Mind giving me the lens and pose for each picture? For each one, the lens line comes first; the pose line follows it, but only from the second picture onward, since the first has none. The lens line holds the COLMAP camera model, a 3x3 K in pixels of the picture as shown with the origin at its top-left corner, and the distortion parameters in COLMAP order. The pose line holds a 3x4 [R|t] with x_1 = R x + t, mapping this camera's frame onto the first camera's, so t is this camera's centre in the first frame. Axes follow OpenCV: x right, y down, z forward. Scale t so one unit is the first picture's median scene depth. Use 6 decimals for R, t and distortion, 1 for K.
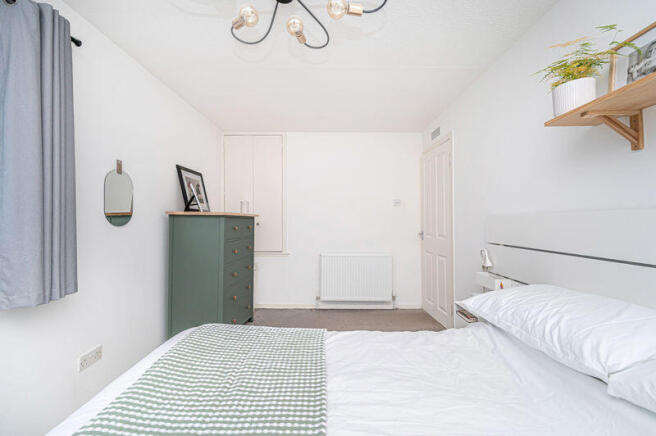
lens RADIAL K [[259.5, 0, 328.5], [0, 259.5, 213.9], [0, 0, 1]] dist [-0.000811, -0.000060]
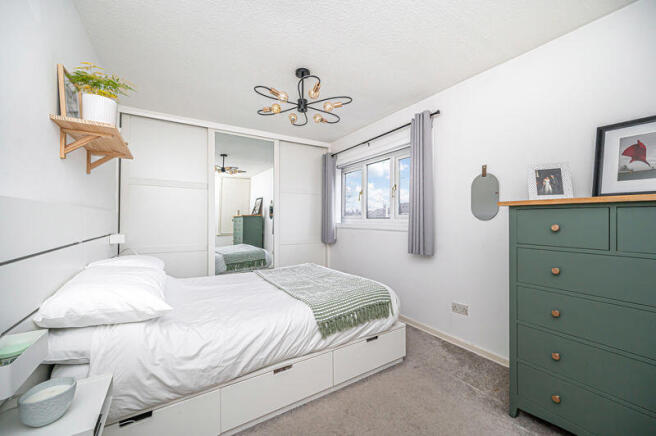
lens RADIAL K [[259.5, 0, 328.5], [0, 259.5, 213.9], [0, 0, 1]] dist [-0.000811, -0.000060]
pose [[-0.850083, -0.001480, -0.526646, 0.434827], [0.007938, 0.999846, -0.015623, 0.030677], [0.526588, -0.017462, -0.849941, 1.636601]]
